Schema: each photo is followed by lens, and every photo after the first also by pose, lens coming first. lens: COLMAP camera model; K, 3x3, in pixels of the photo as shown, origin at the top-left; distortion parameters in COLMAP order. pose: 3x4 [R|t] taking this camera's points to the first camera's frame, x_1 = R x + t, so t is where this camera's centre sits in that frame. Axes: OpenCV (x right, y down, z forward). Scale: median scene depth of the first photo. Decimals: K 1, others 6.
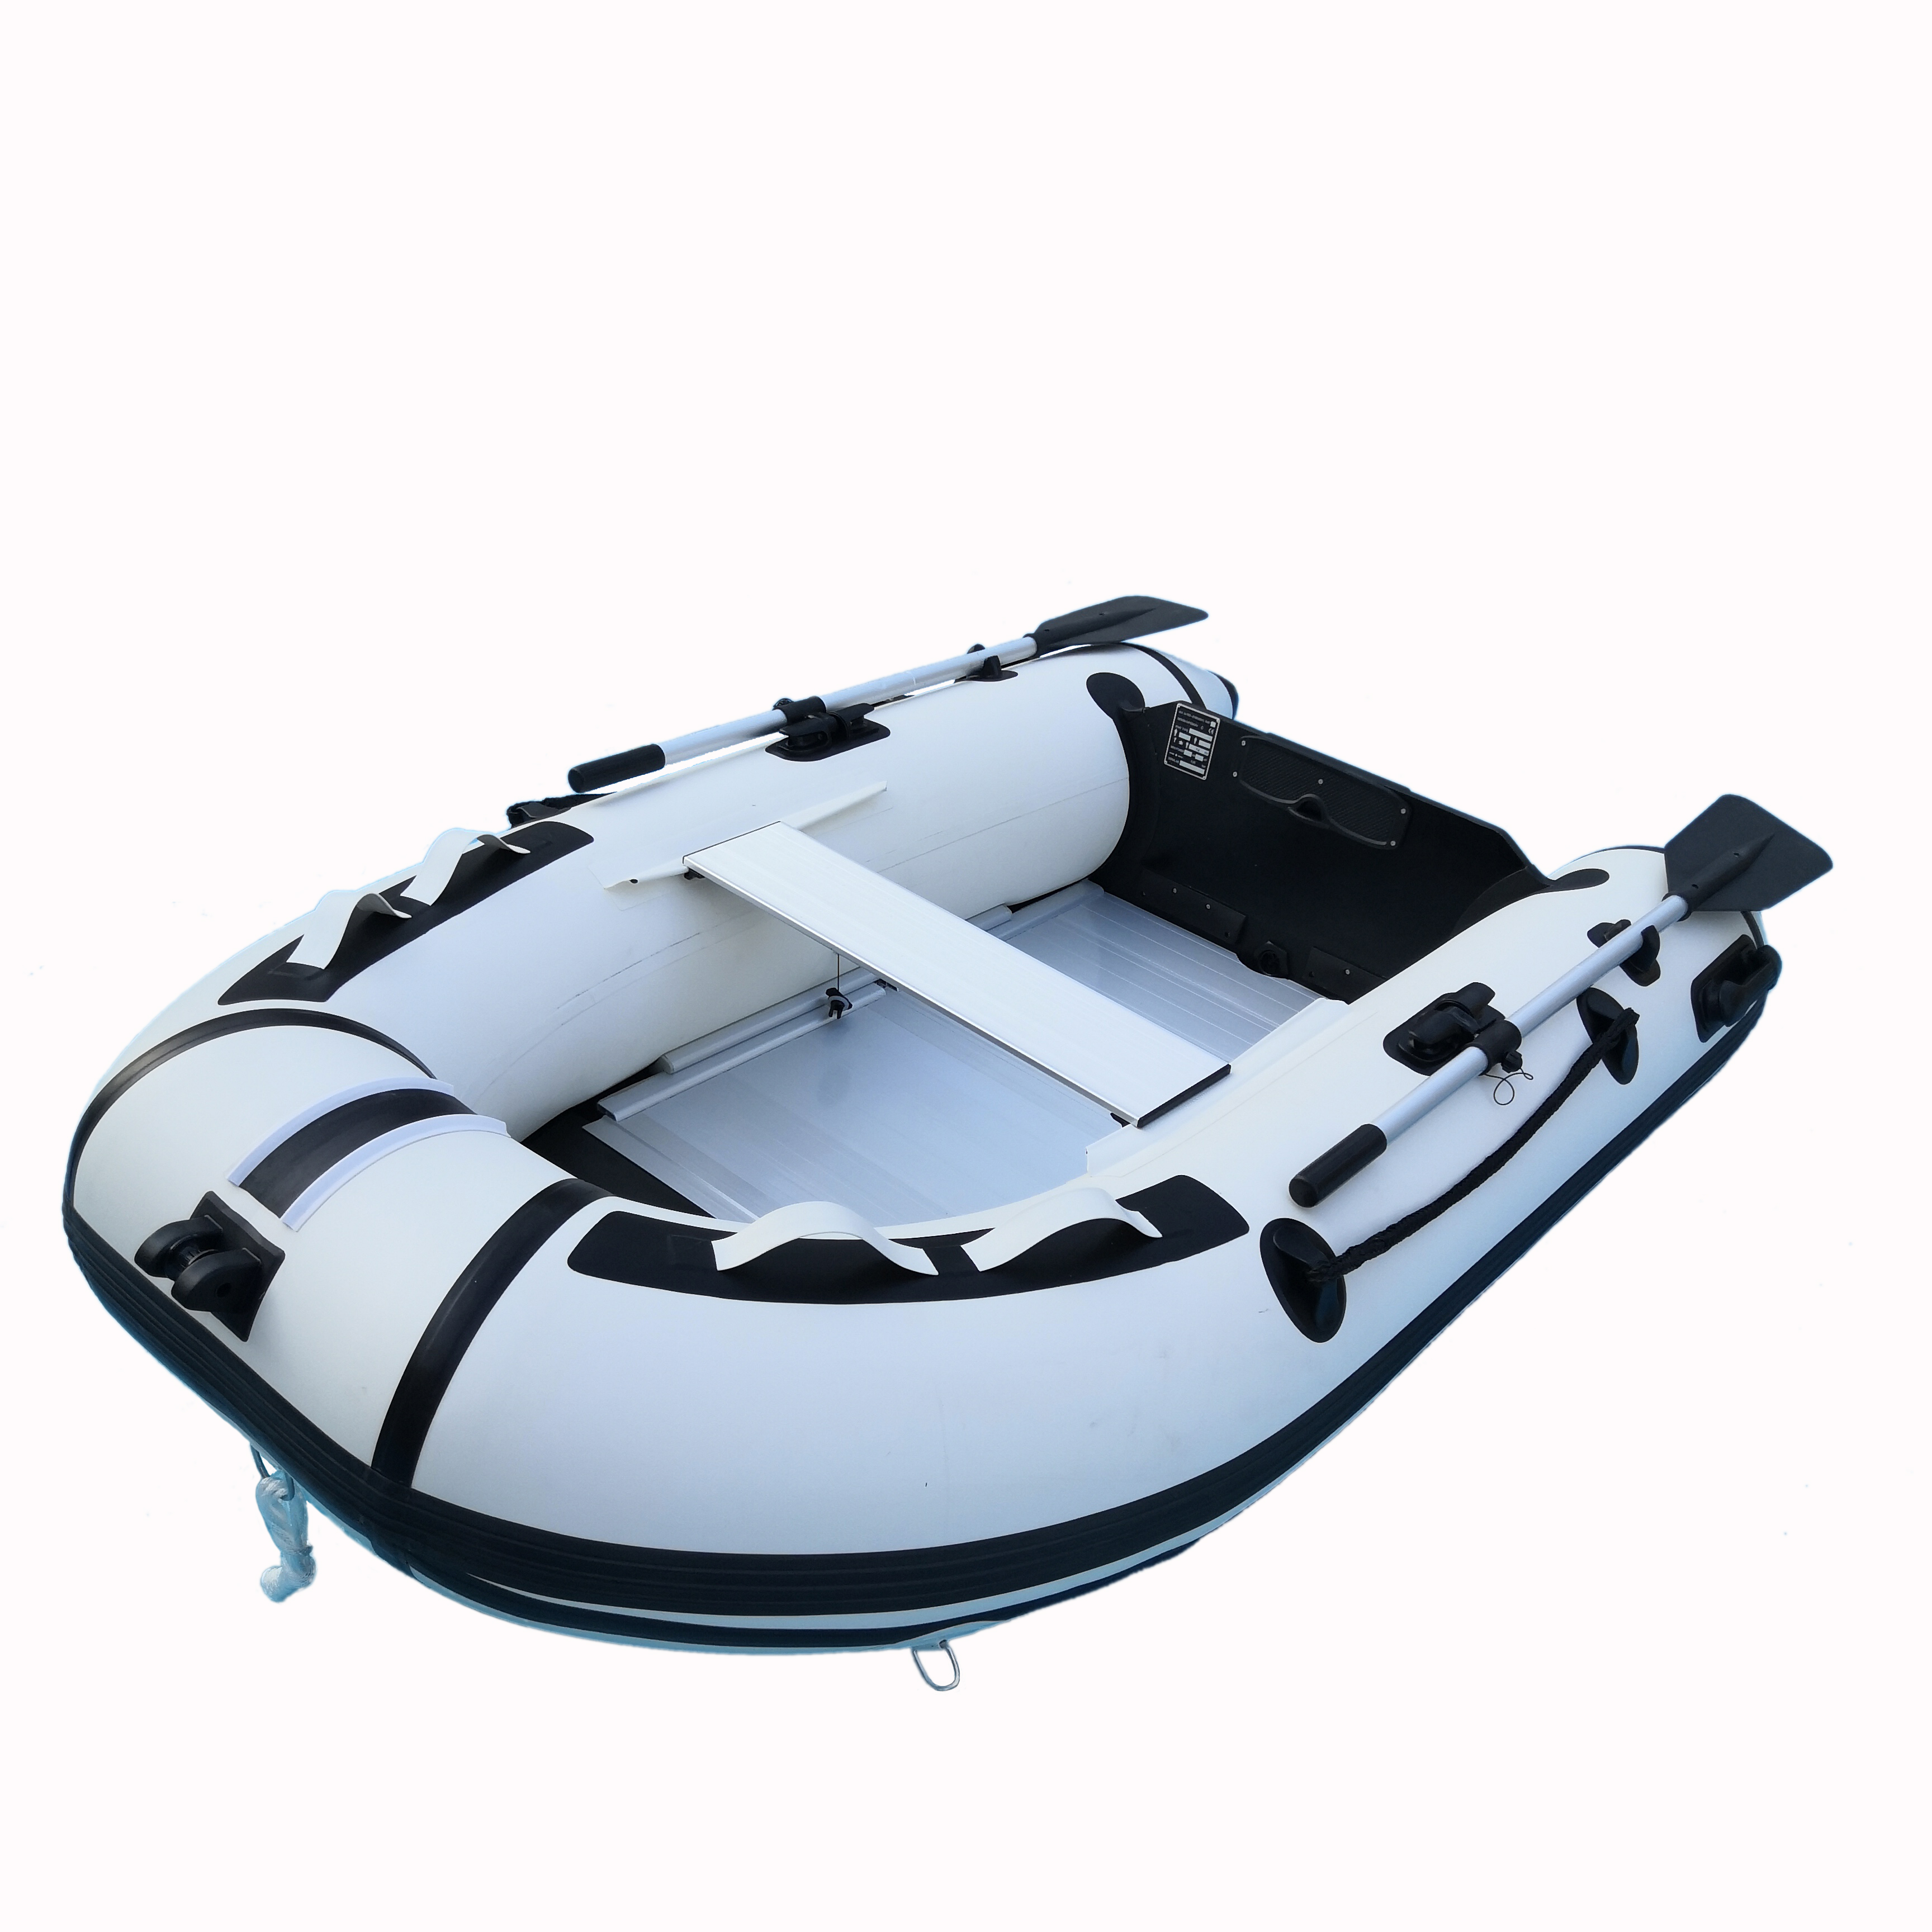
lens RADIAL K [[1932.8, 0, 972.7], [0, 1932.8, 970.1], [0, 0, 1]] dist [0.007928, -0.087299]
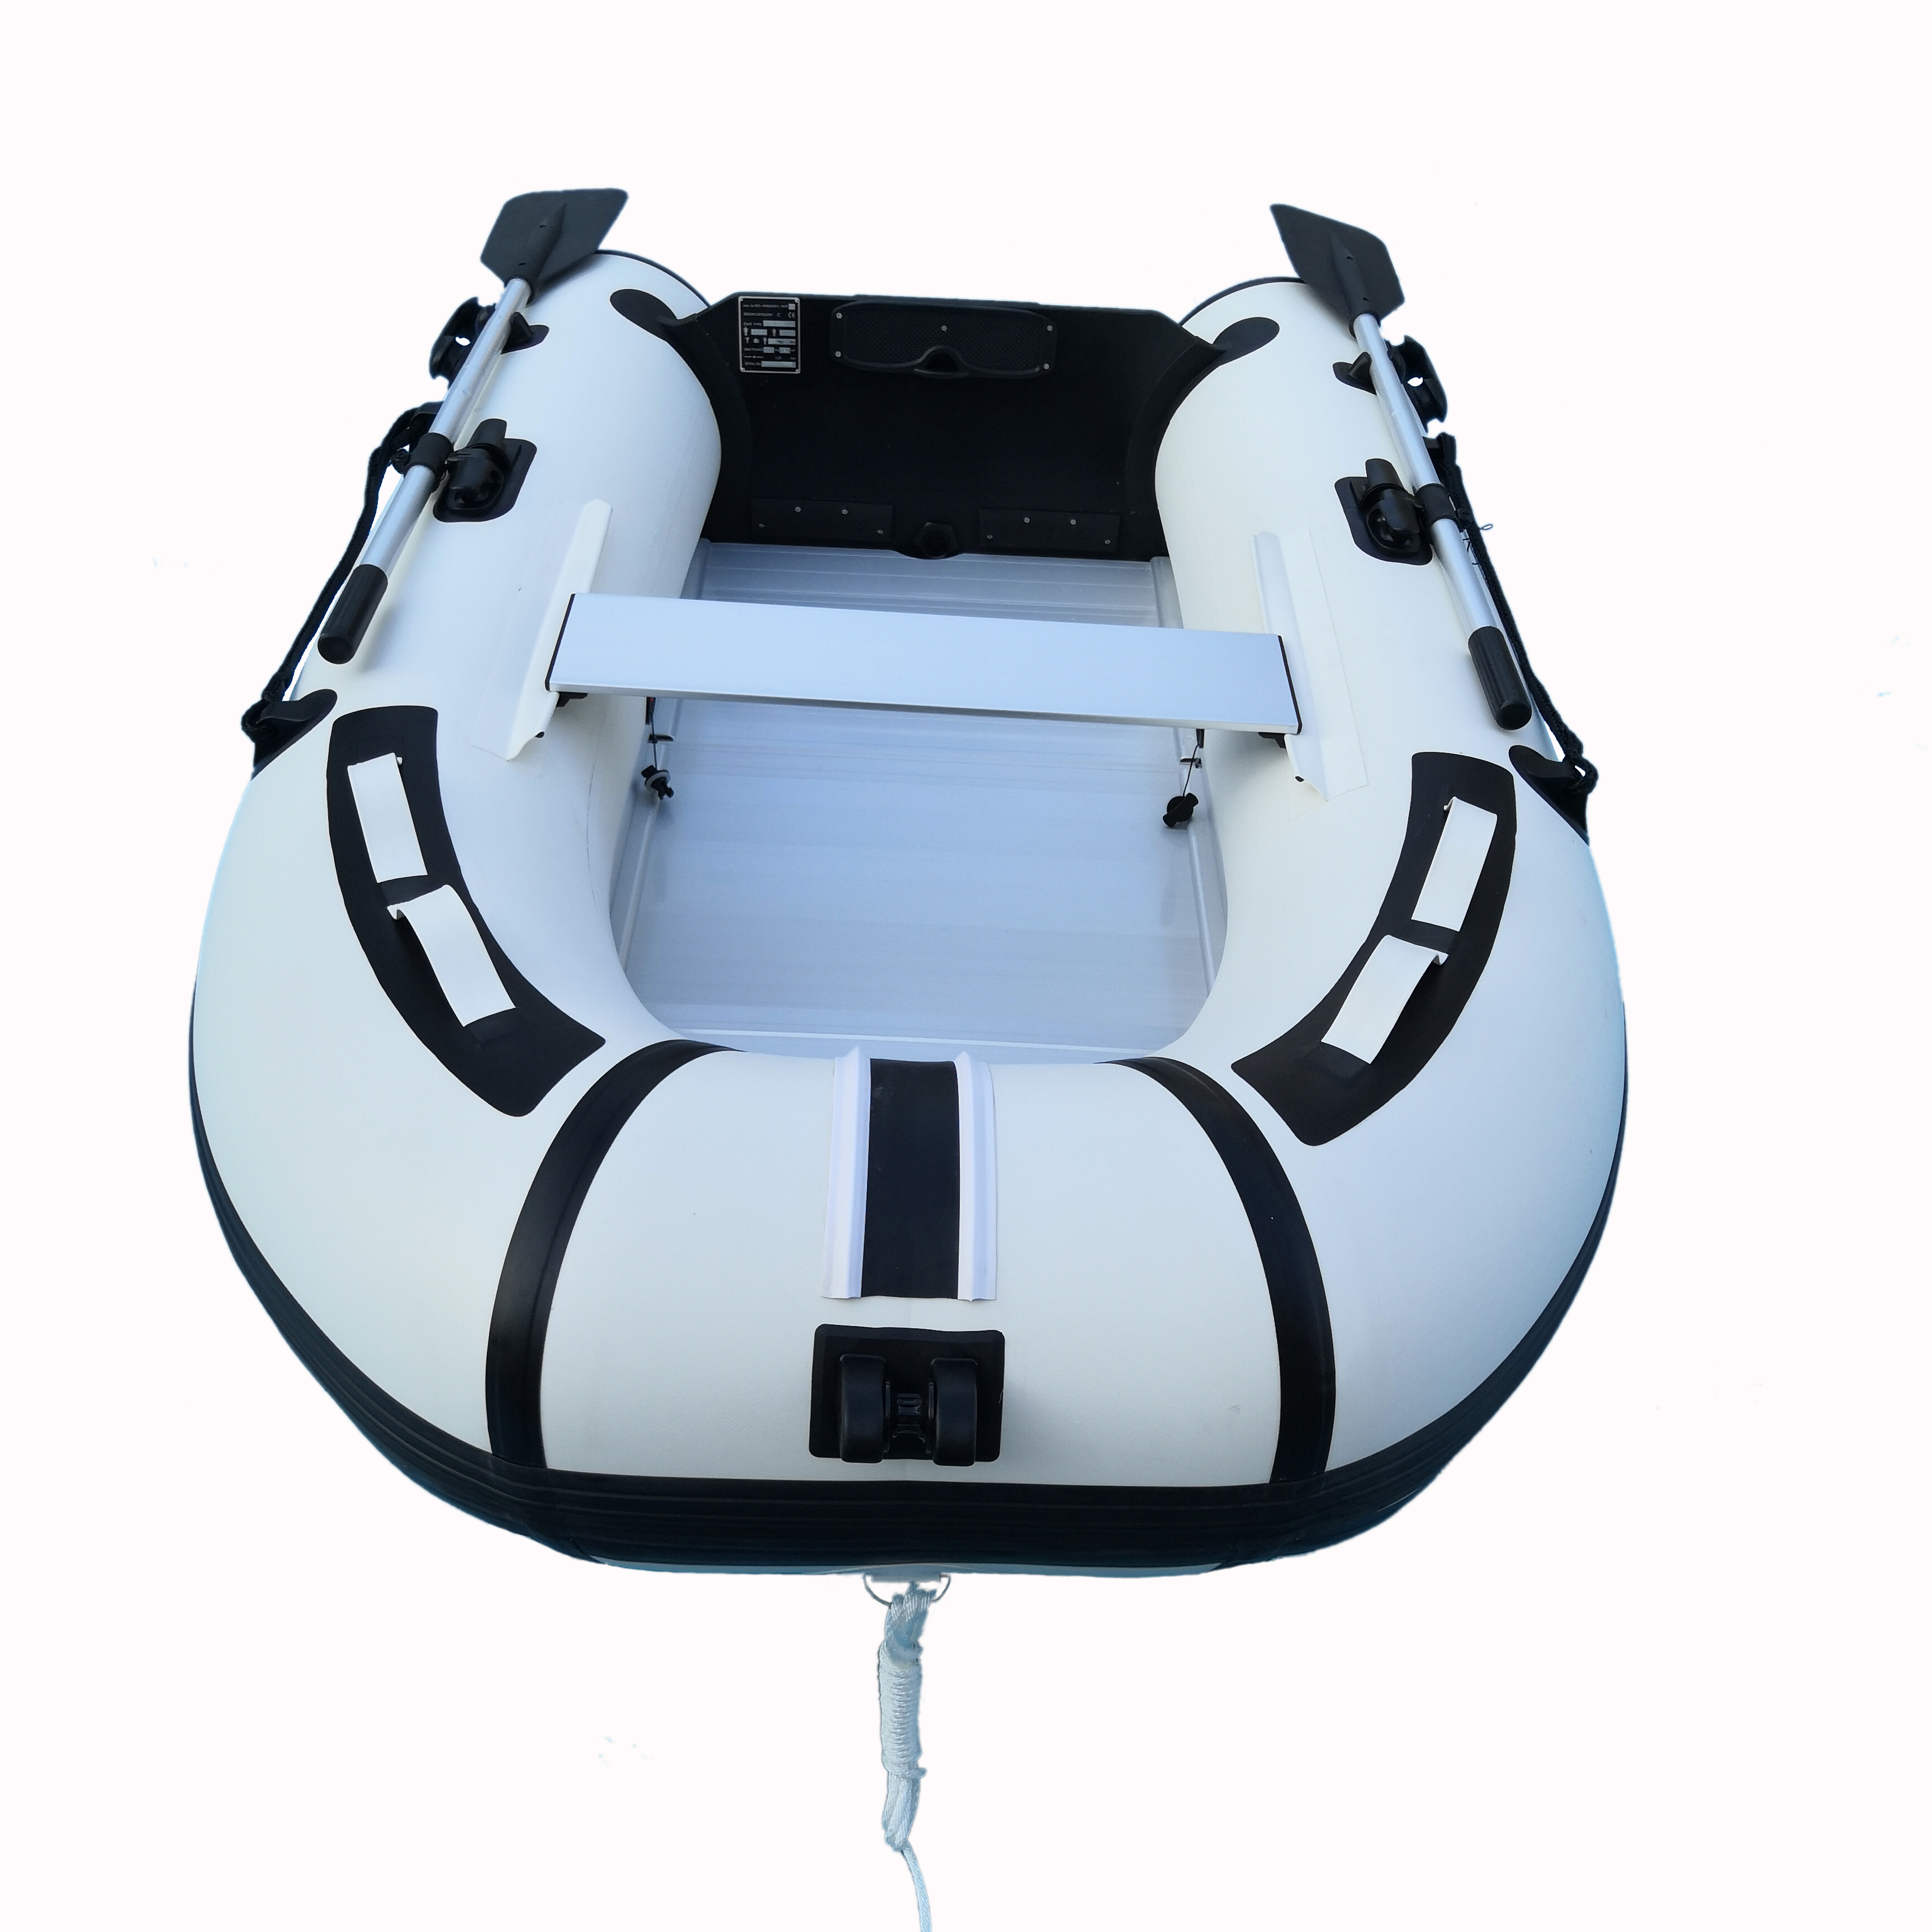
lens RADIAL K [[1932.8, 0, 972.7], [0, 1932.8, 970.1], [0, 0, 1]] dist [0.007928, -0.087299]
pose [[0.758180, -0.476548, 0.445045, -0.337025], [0.358294, 0.874742, 0.326270, -0.119684], [-0.544783, -0.087915, 0.833956, 0.209495]]
